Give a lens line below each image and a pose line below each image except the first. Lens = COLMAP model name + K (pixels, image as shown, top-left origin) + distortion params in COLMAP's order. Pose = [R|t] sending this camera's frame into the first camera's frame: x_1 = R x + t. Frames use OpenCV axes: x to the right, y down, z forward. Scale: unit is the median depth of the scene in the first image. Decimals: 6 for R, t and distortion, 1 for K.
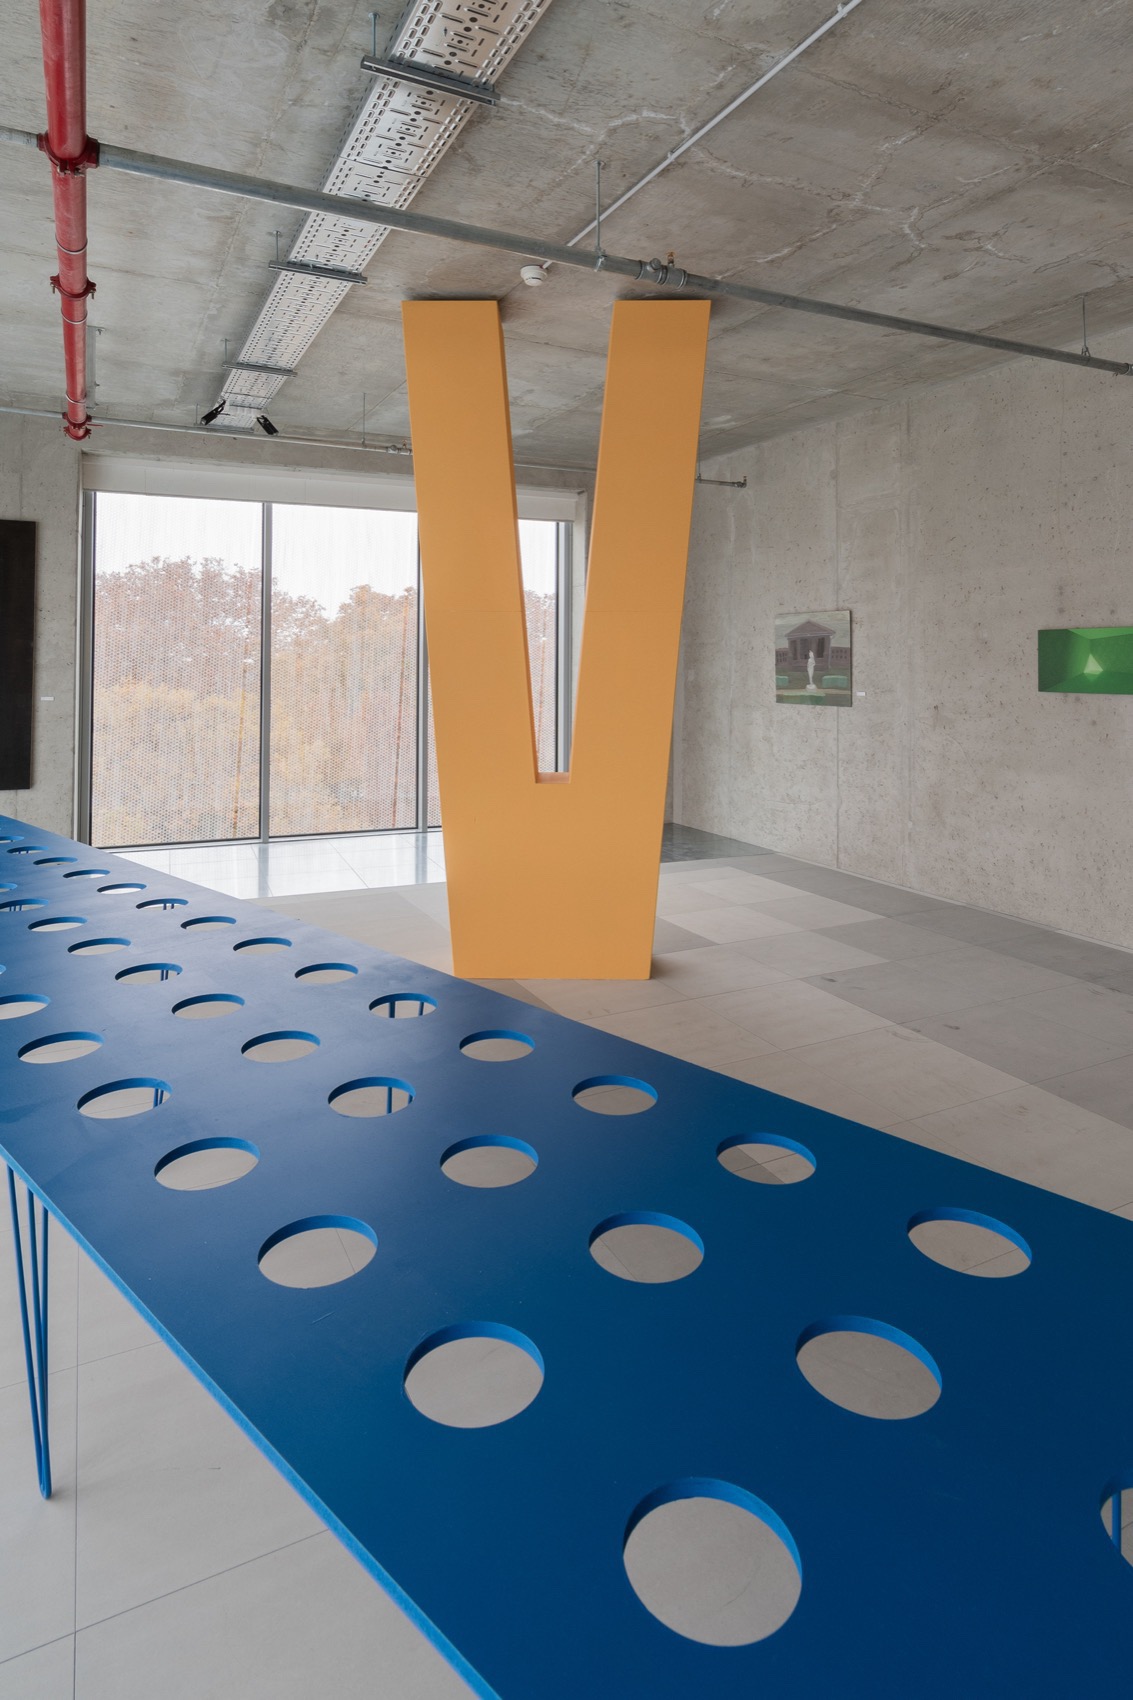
lens RADIAL K [[935.0, 0, 556.3], [0, 935.0, 645.5], [0, 0, 1]] dist [0.003373, -0.000186]
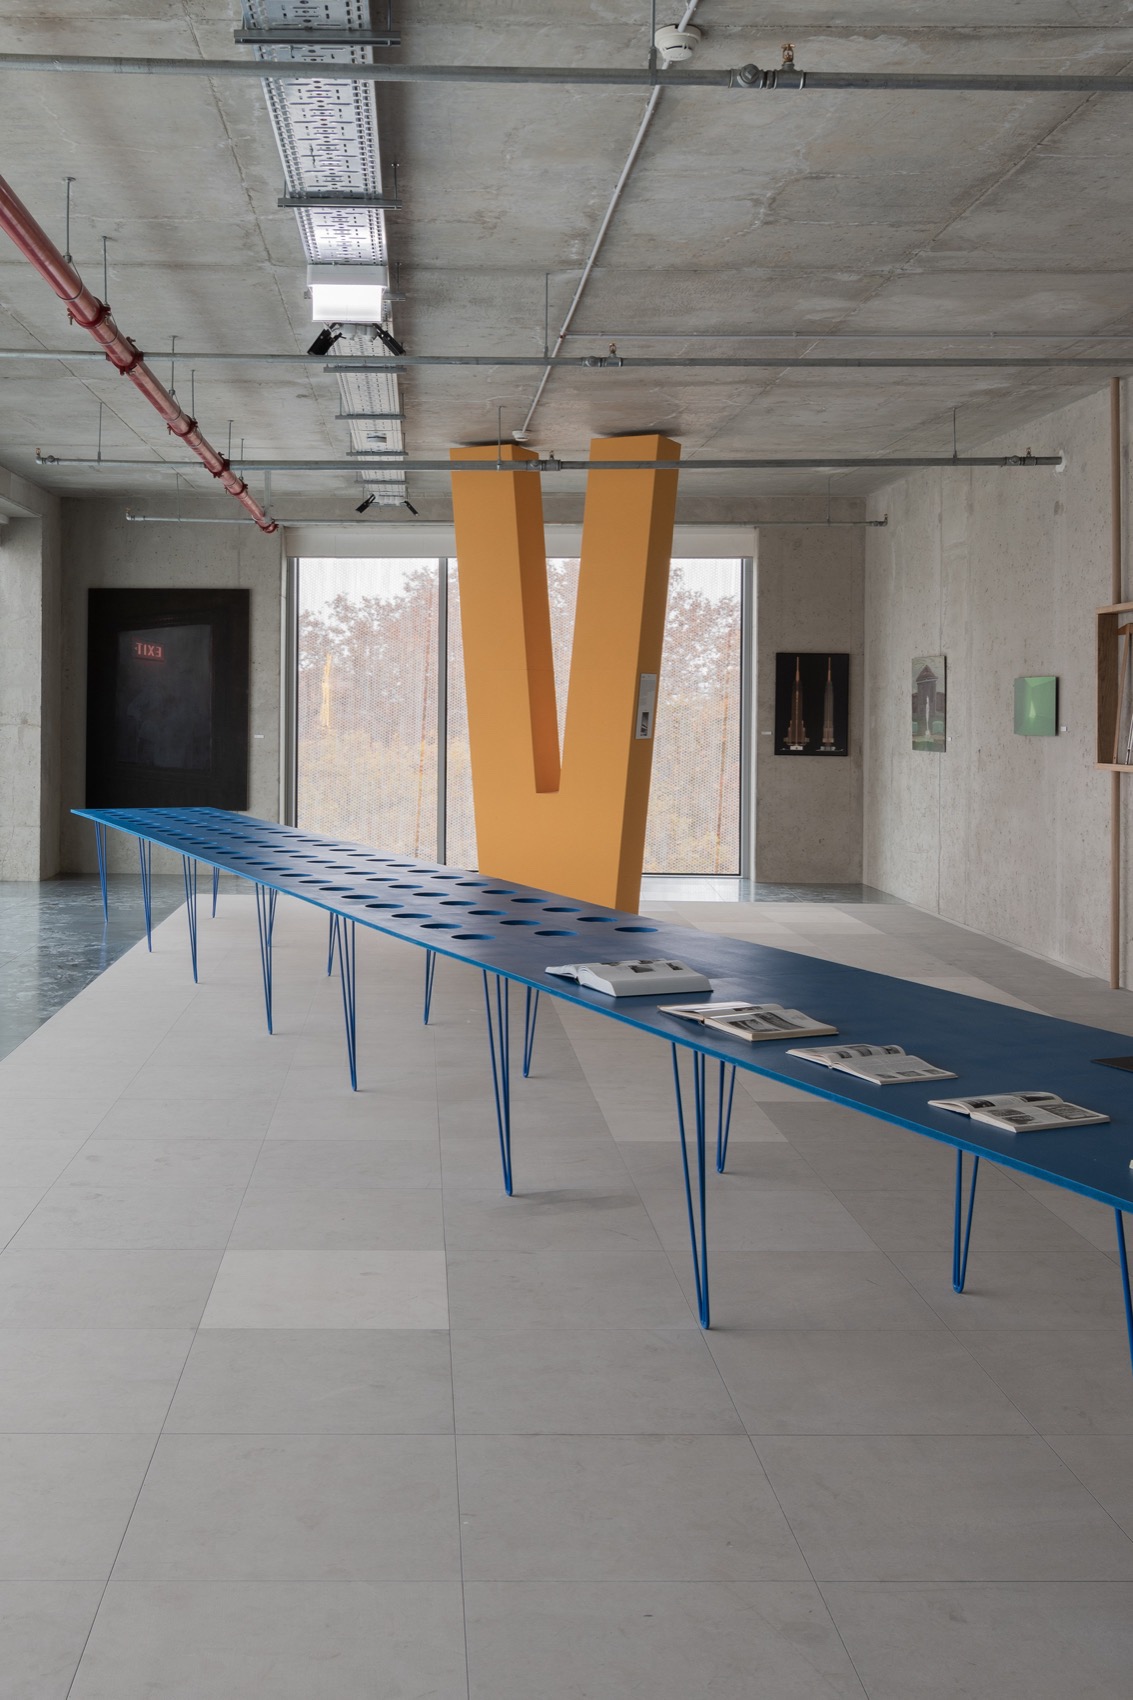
lens RADIAL K [[1742.8, 0, 465.9], [0, 1742.8, 727.3], [0, 0, 1]] dist [0.003766, -0.021514]
pose [[0.904679, 0.008070, -0.426017, 0.636278], [0.003754, 0.999631, 0.026907, -0.012985], [0.426077, -0.025941, 0.904315, -0.892277]]
